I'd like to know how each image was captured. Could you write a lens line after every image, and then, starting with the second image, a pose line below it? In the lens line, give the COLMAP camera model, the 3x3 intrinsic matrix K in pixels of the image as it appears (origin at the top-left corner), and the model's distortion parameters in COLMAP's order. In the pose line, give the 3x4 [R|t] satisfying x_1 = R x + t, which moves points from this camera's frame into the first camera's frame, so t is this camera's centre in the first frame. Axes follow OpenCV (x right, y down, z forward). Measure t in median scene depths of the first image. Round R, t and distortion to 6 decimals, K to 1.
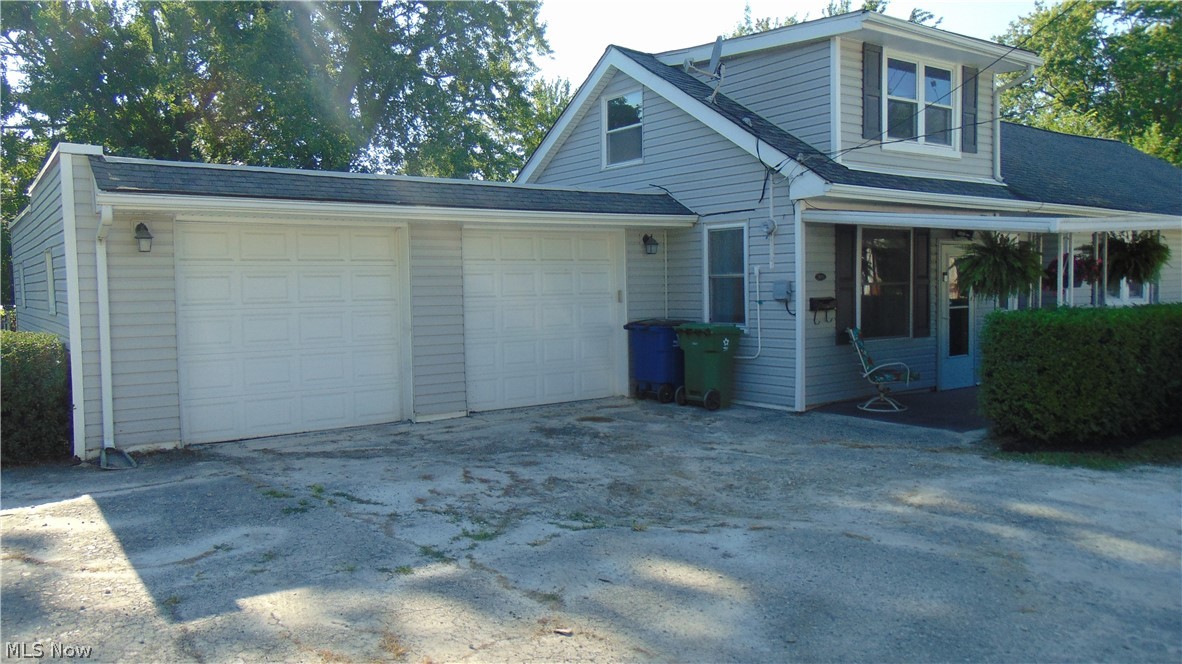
lens RADIAL K [[879.5, 0, 588.1], [0, 879.5, 330.6], [0, 0, 1]] dist [-0.031635, 0.055013]
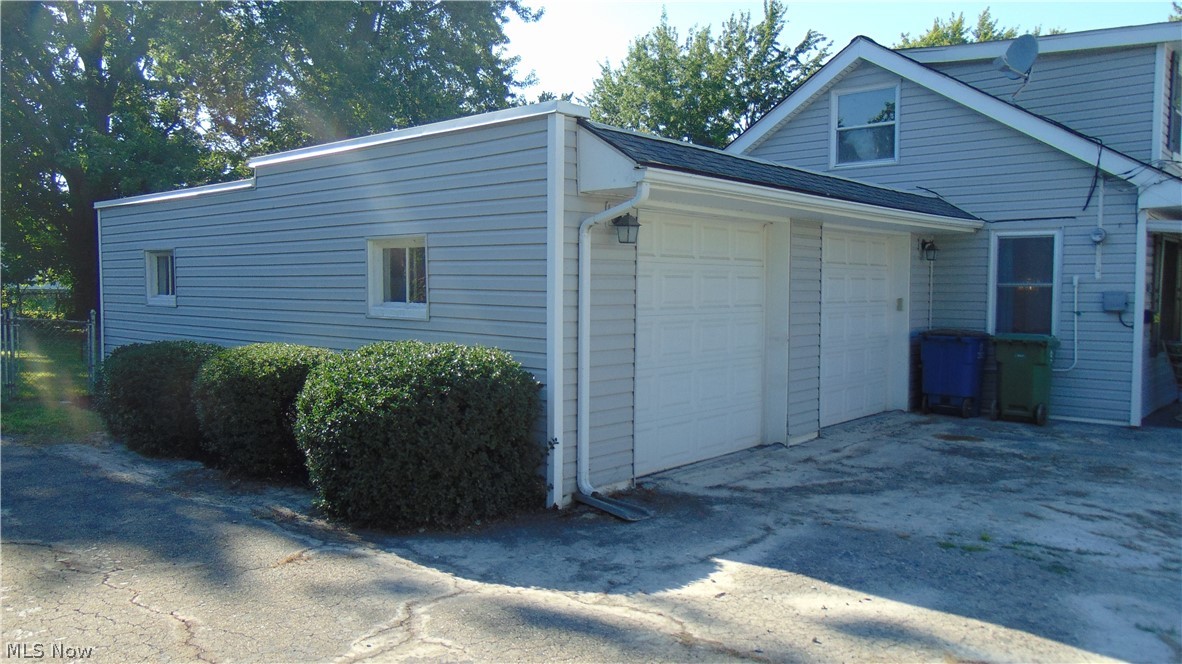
lens RADIAL K [[879.5, 0, 590.9], [0, 879.5, 333.7], [0, 0, 1]] dist [-0.031635, 0.055013]
pose [[0.974732, 0.007566, 0.223248, -0.549960], [-0.007432, 0.999971, -0.001442, -0.004465], [-0.223253, -0.000254, 0.974761, 0.180976]]
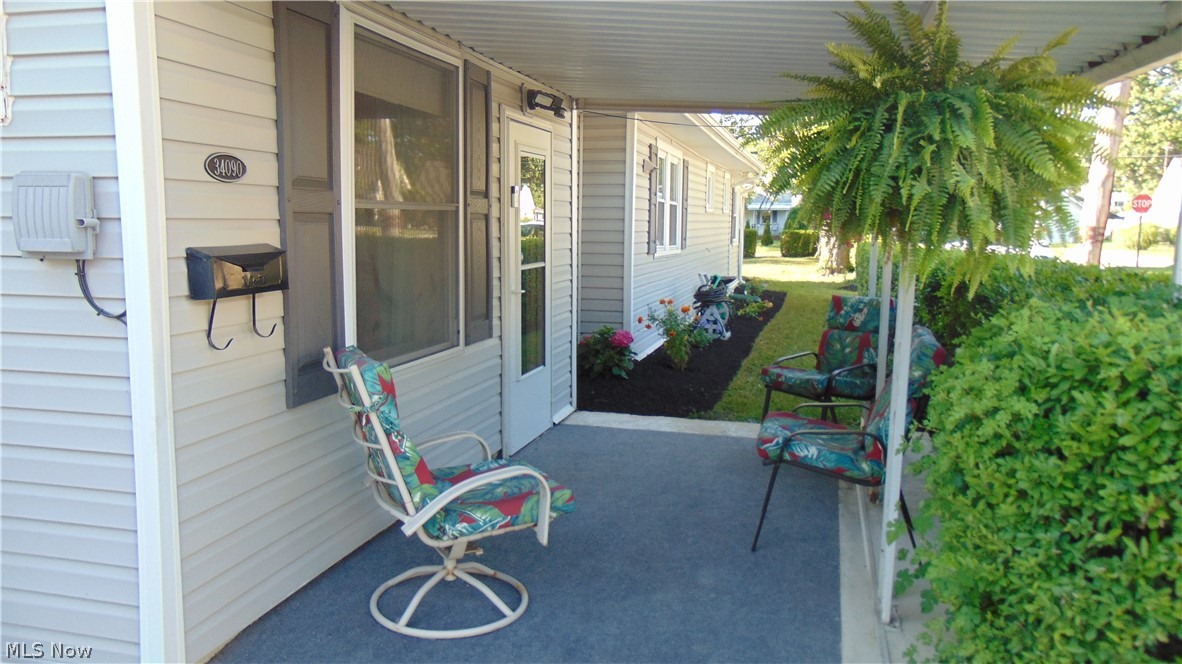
lens RADIAL K [[879.5, 0, 596.4], [0, 879.5, 327.5], [0, 0, 1]] dist [-0.031635, 0.055013]
pose [[0.769690, -0.054742, 0.636066, 0.177229], [0.014477, 0.997557, 0.068334, -0.029050], [-0.638253, -0.043388, 0.768603, 0.710996]]
